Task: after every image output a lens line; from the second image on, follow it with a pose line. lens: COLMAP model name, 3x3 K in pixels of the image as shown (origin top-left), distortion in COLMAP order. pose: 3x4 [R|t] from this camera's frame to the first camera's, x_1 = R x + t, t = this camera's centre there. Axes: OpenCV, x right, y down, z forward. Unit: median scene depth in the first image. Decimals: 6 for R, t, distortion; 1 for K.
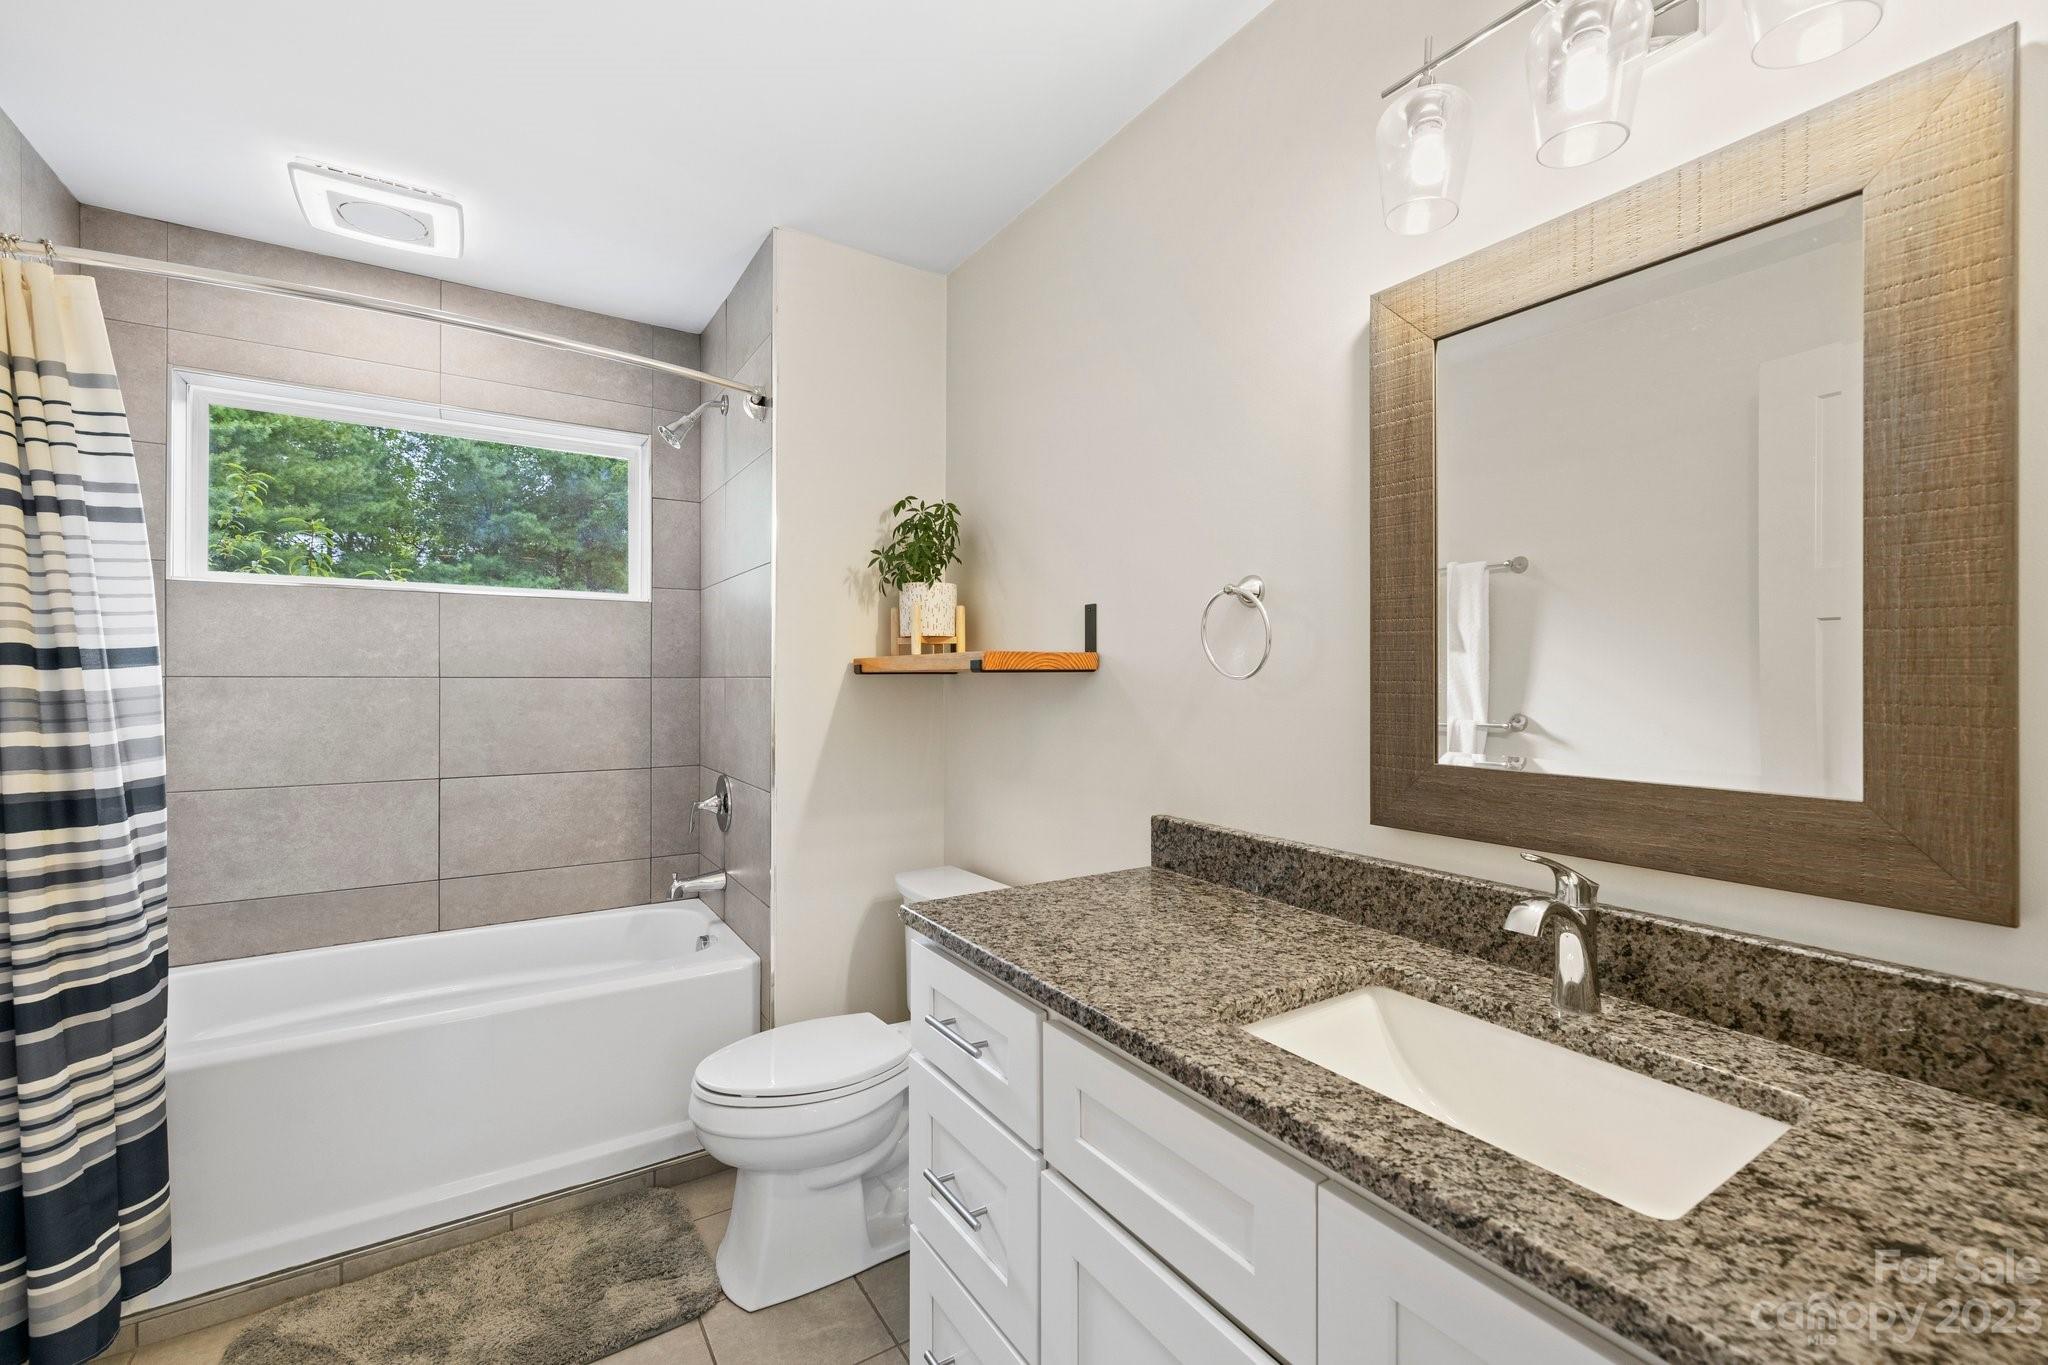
lens RADIAL K [[861.0, 0, 1024.0], [0, 861.0, 682.5], [0, 0, 1]] dist [-0.000260, 0.000301]
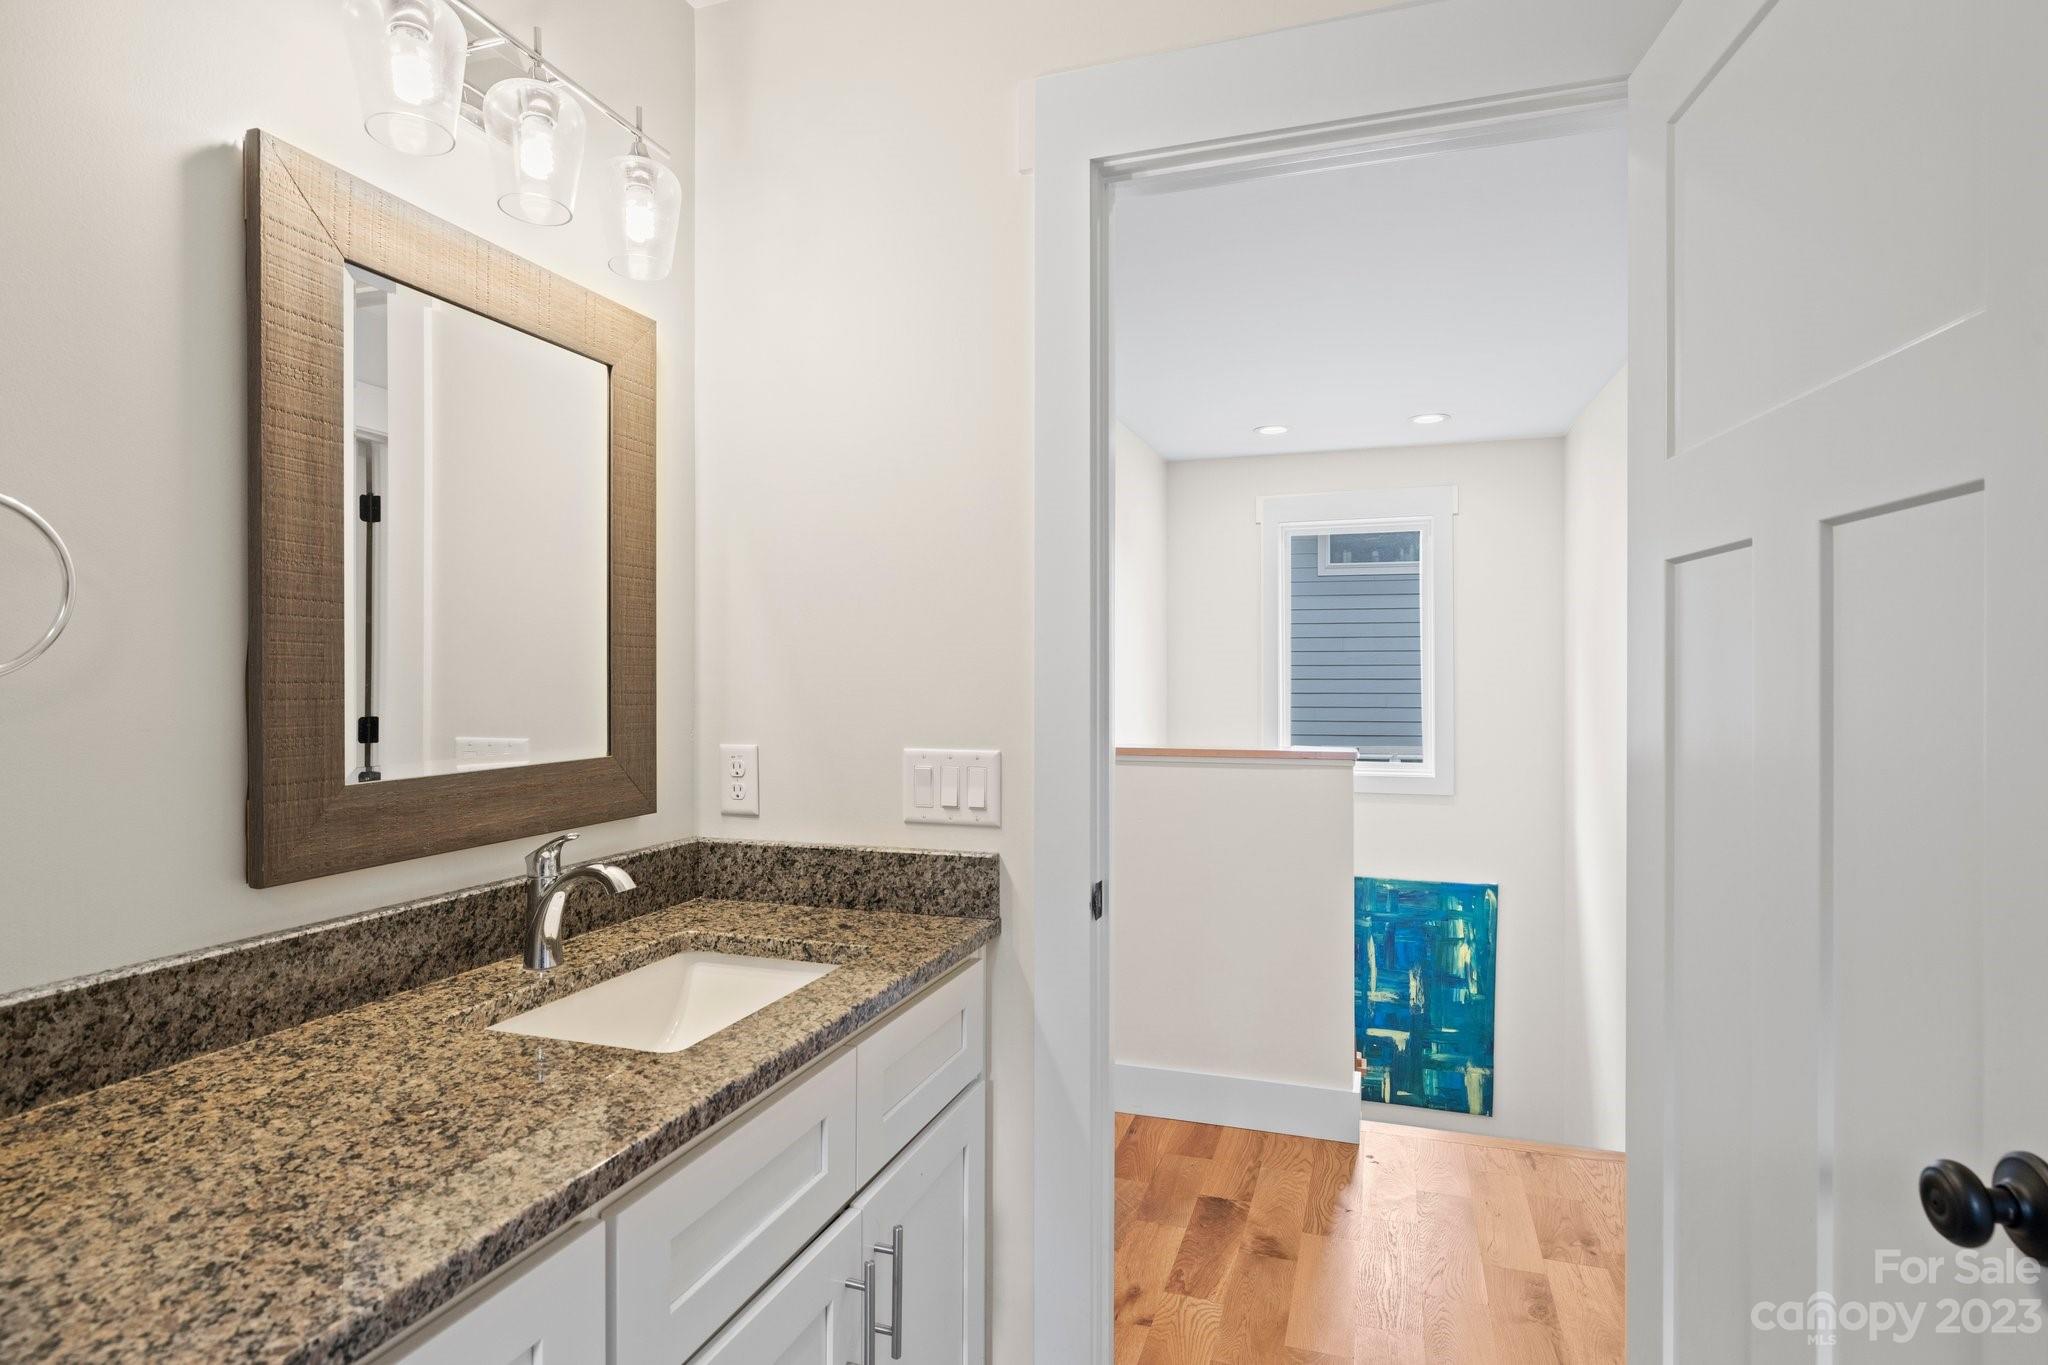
lens RADIAL K [[1079.6, 0, 1024.0], [0, 1079.6, 682.5], [0, 0, 1]] dist [0.002838, 0.000828]
pose [[-0.620480, -0.005473, 0.784203, -0.753938], [0.007232, 0.999893, 0.012700, -0.010593], [-0.784189, 0.013551, -0.620374, 1.191943]]
